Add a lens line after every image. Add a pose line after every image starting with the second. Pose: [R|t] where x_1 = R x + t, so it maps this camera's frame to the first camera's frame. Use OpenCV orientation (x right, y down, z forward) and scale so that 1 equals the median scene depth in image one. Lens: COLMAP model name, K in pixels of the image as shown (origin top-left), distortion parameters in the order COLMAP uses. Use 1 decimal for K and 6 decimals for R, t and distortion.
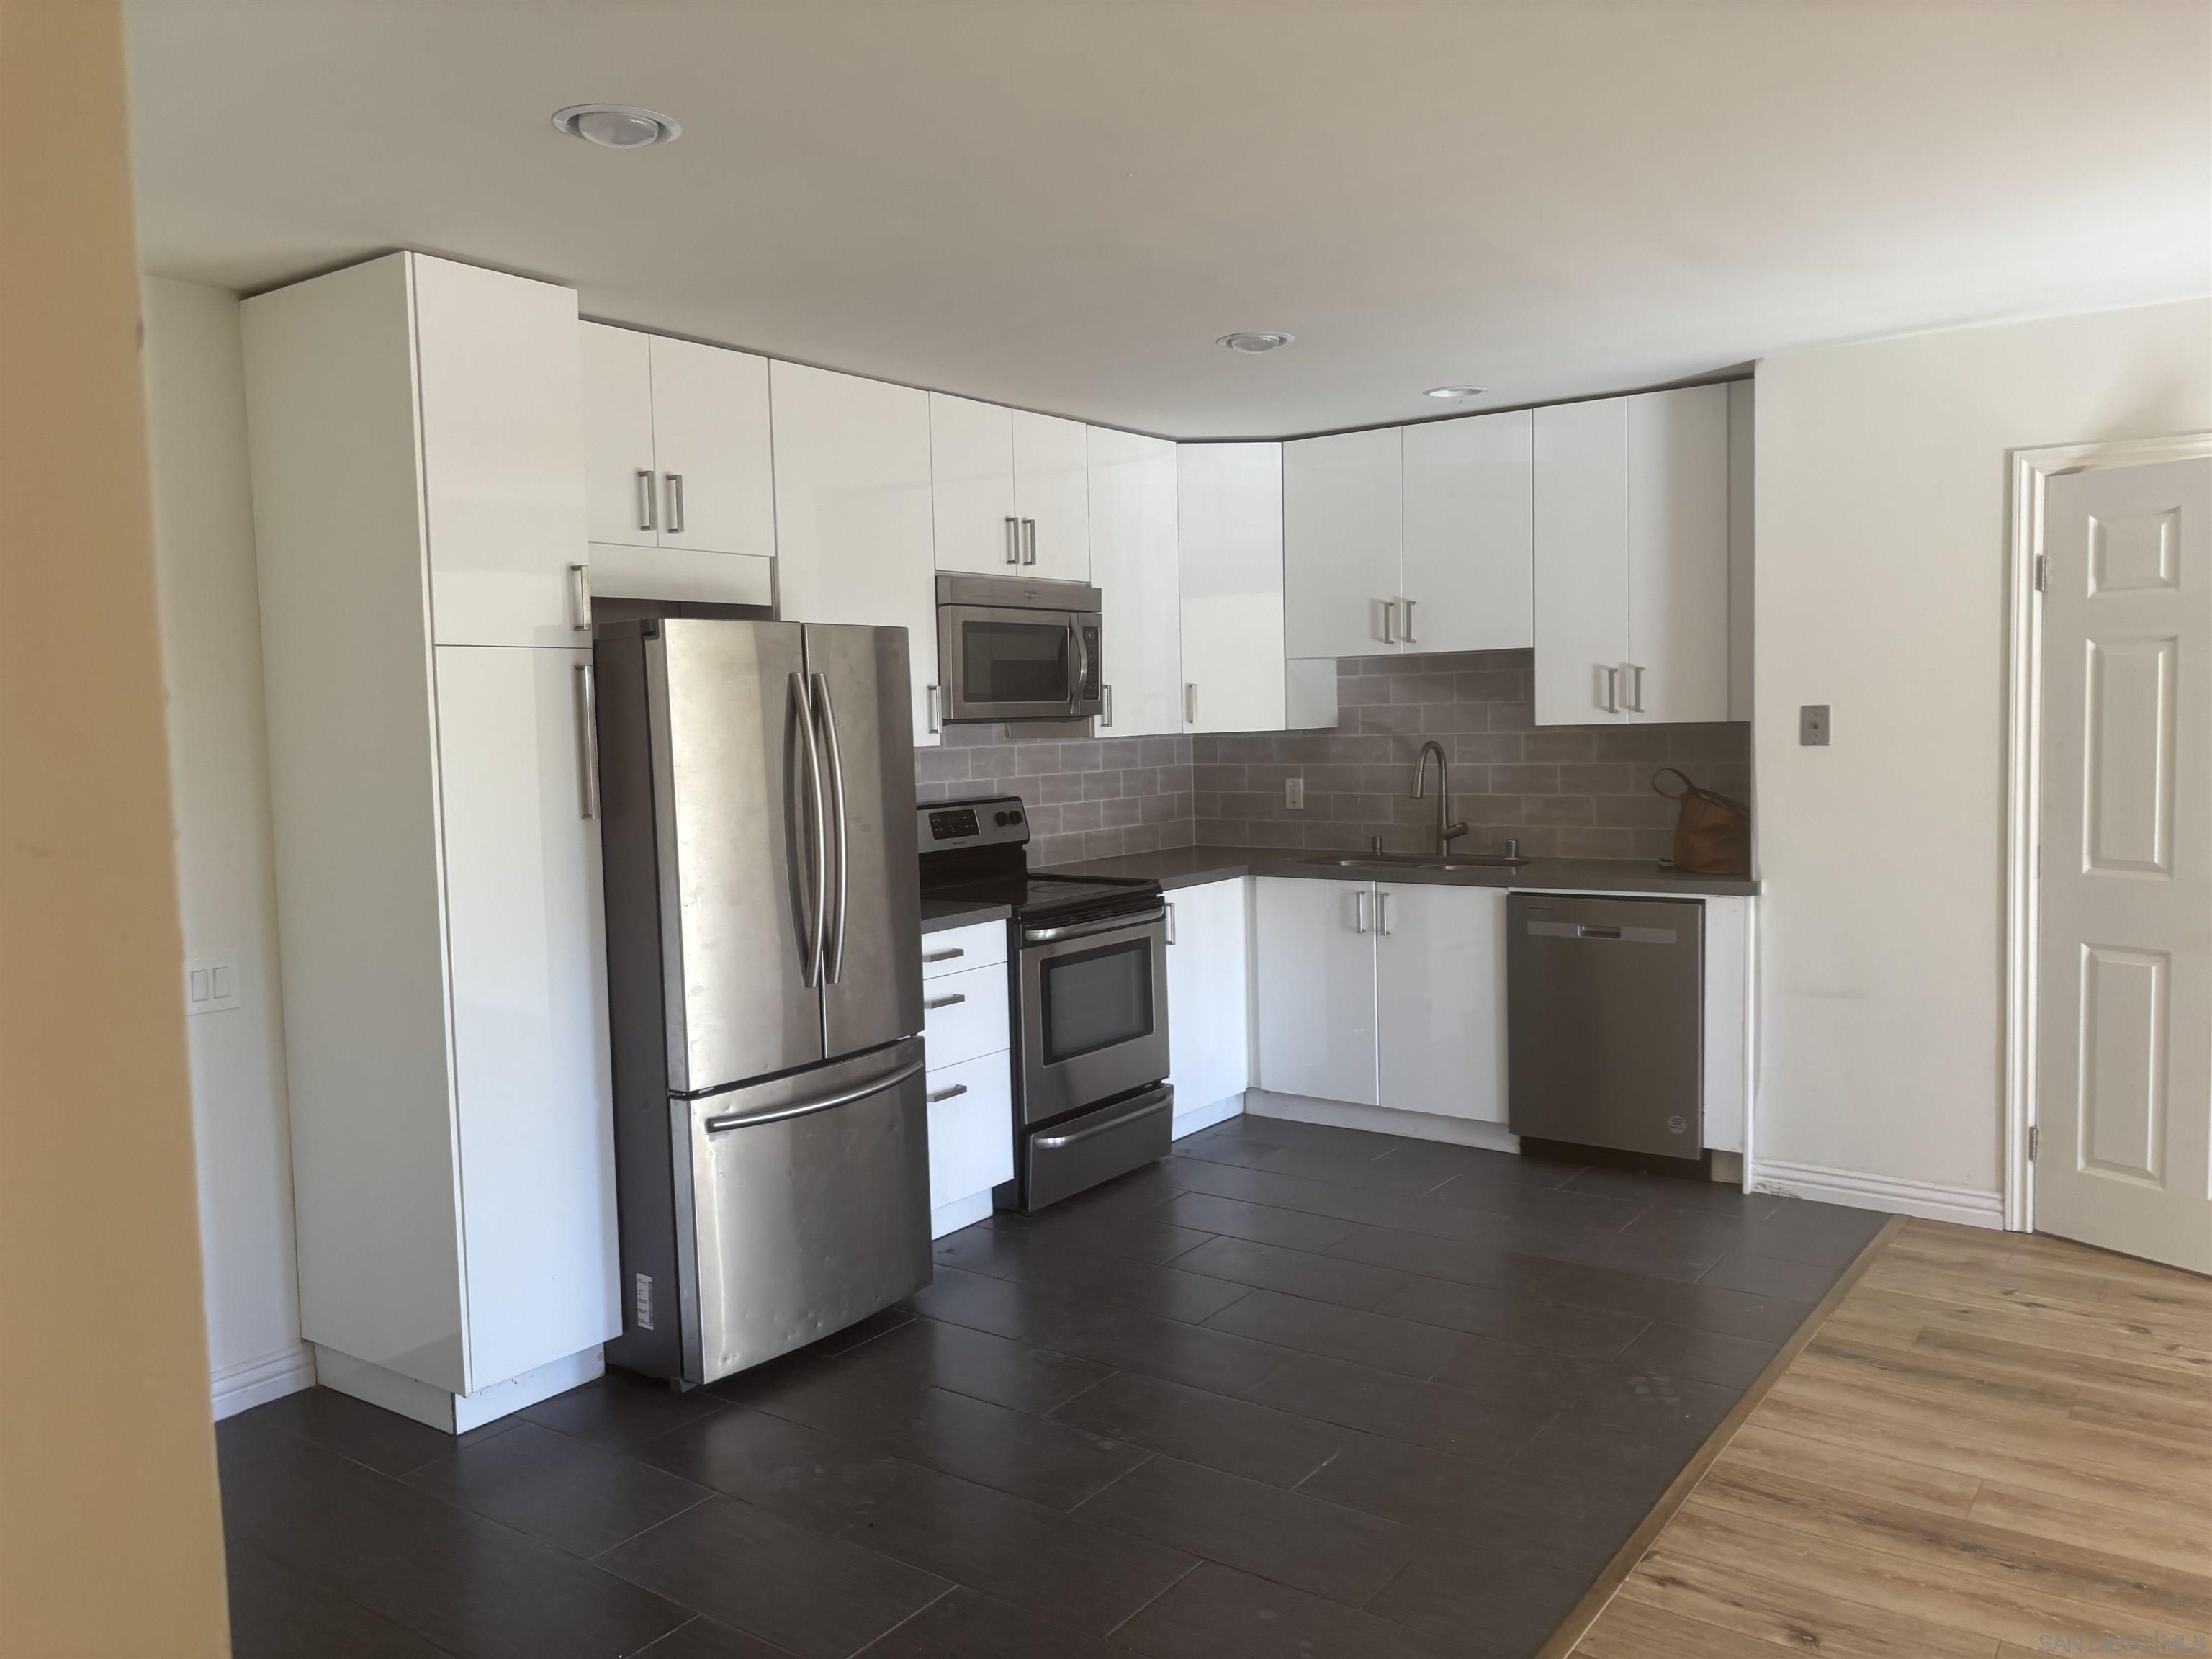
lens RADIAL K [[1708.3, 0, 1098.1], [0, 1708.3, 832.7], [0, 0, 1]] dist [0.041897, -0.044165]
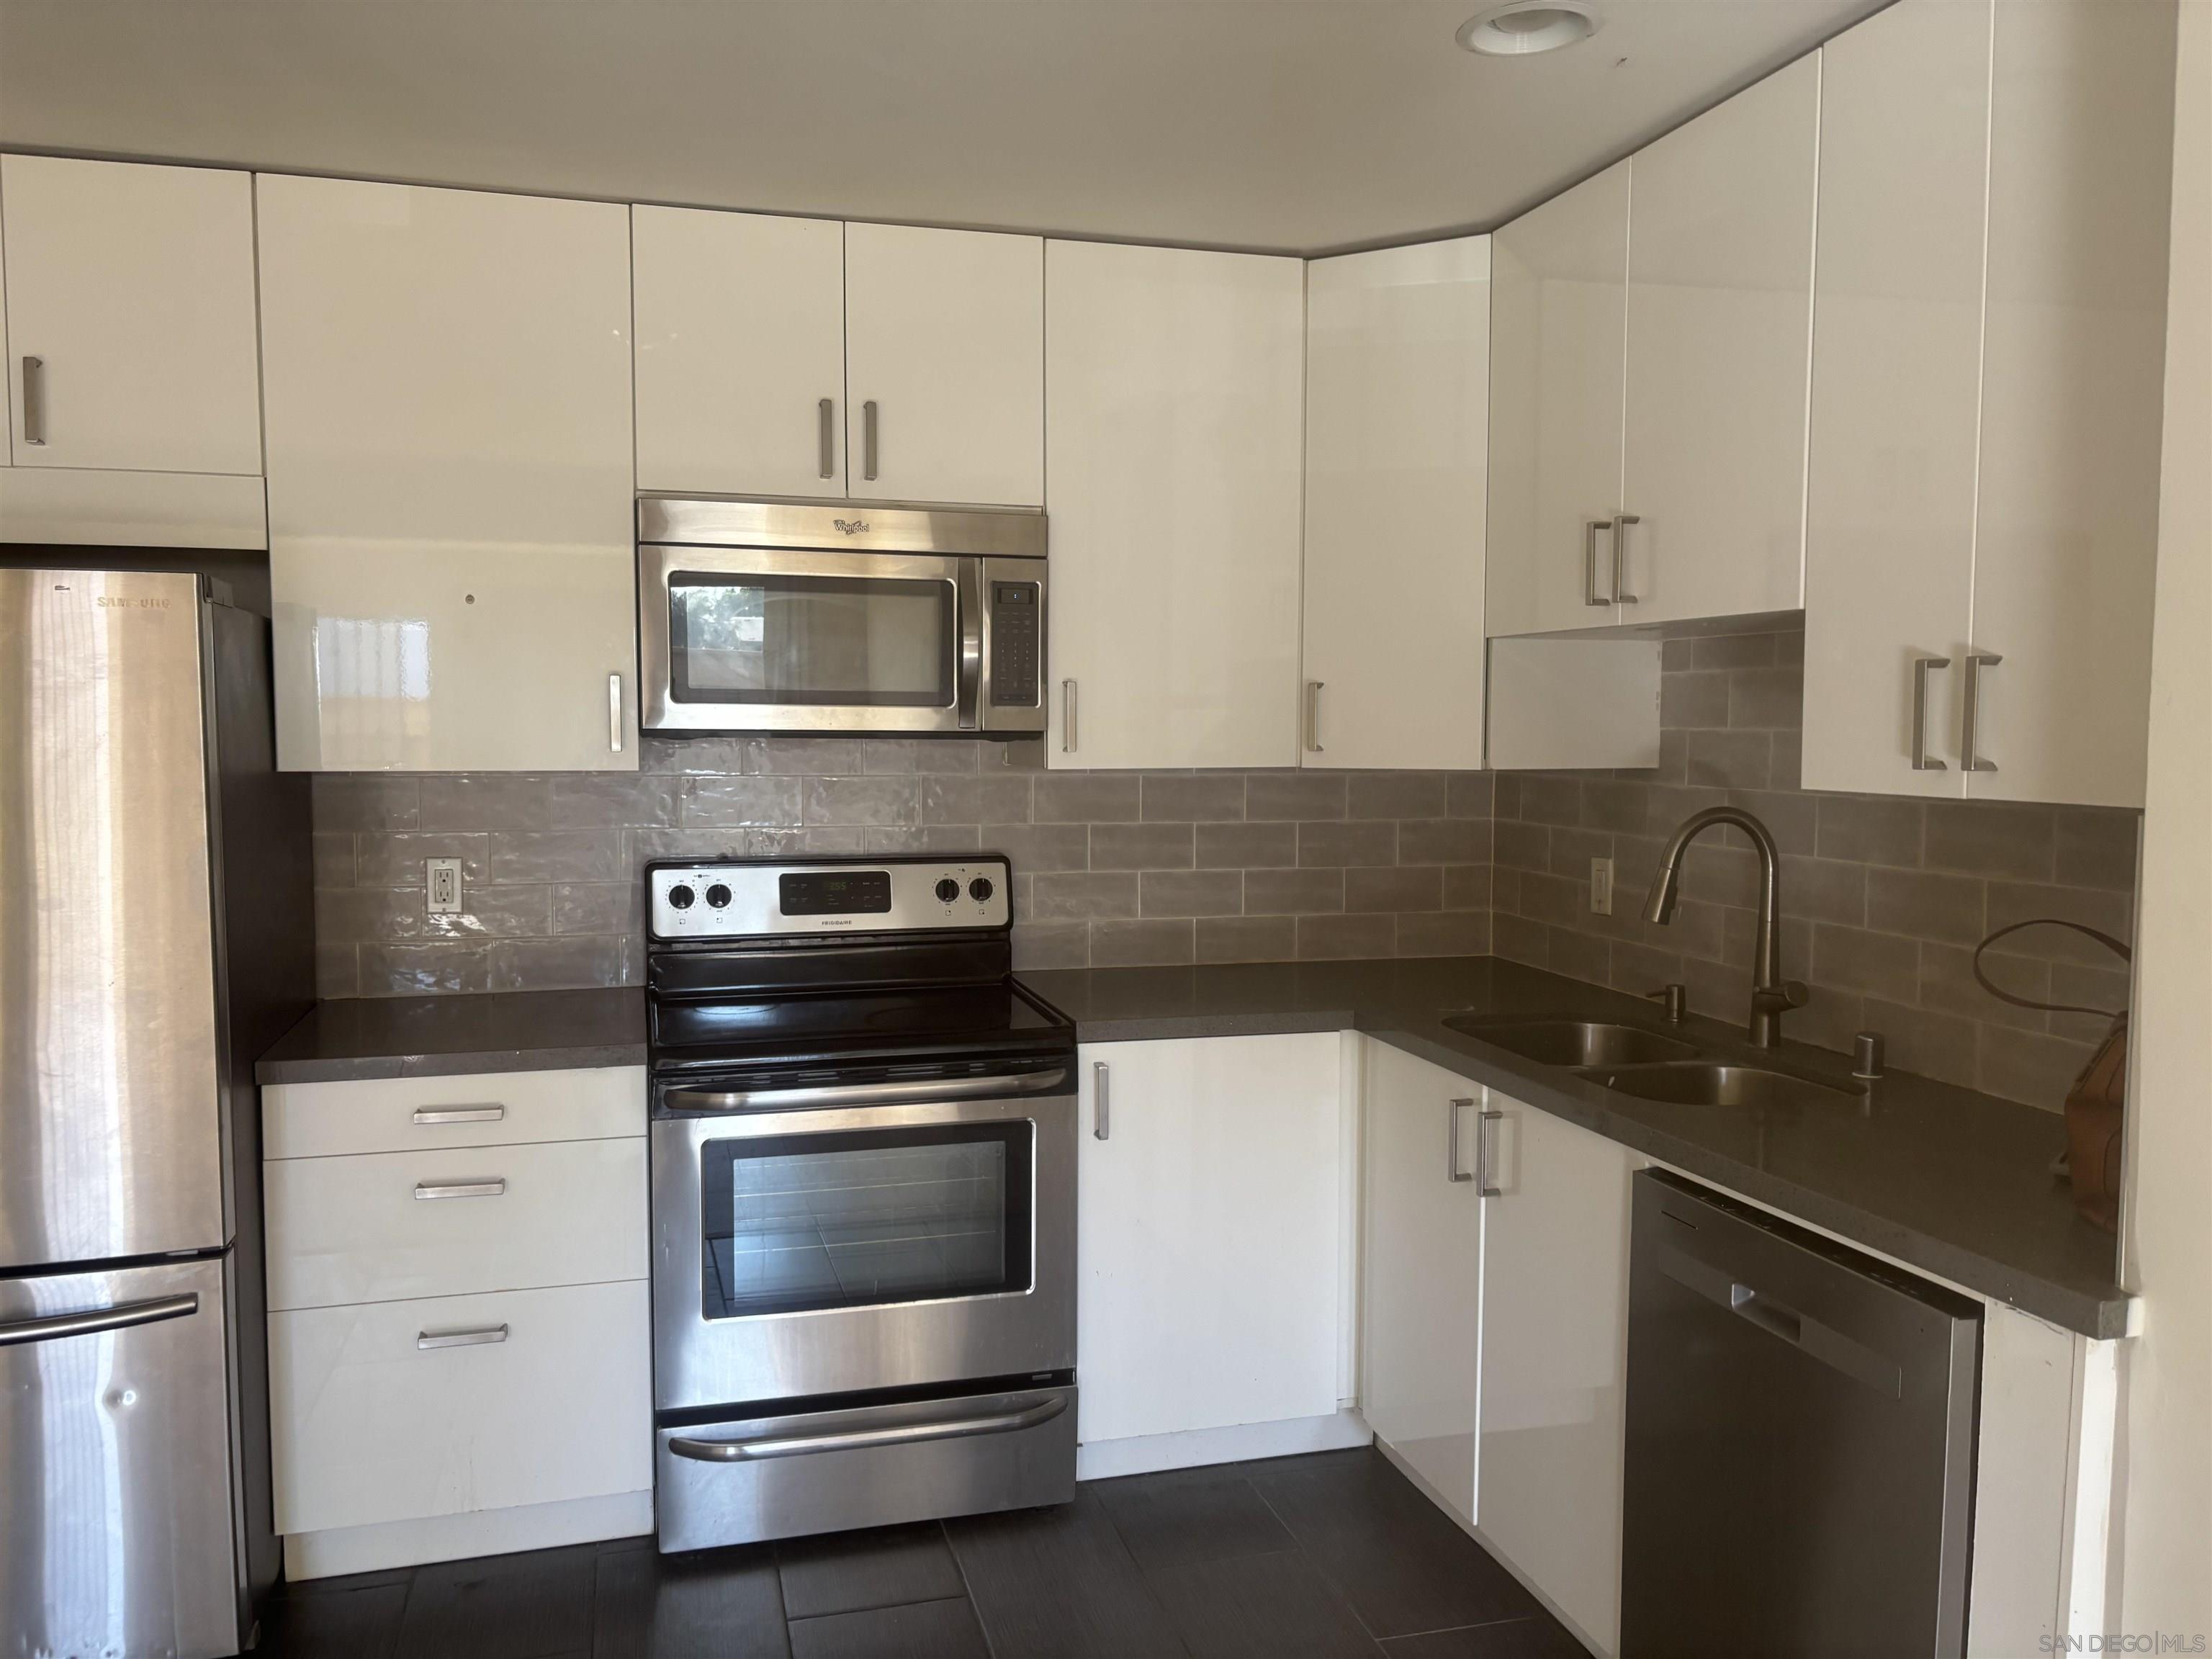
lens RADIAL K [[1708.3, 0, 1107.5], [0, 1708.3, 831.5], [0, 0, 1]] dist [0.041897, -0.044165]
pose [[0.772411, 0.070271, -0.631224, 0.363215], [-0.068903, 0.997266, 0.026706, -0.047302], [0.631374, 0.022866, 0.775141, 0.509595]]
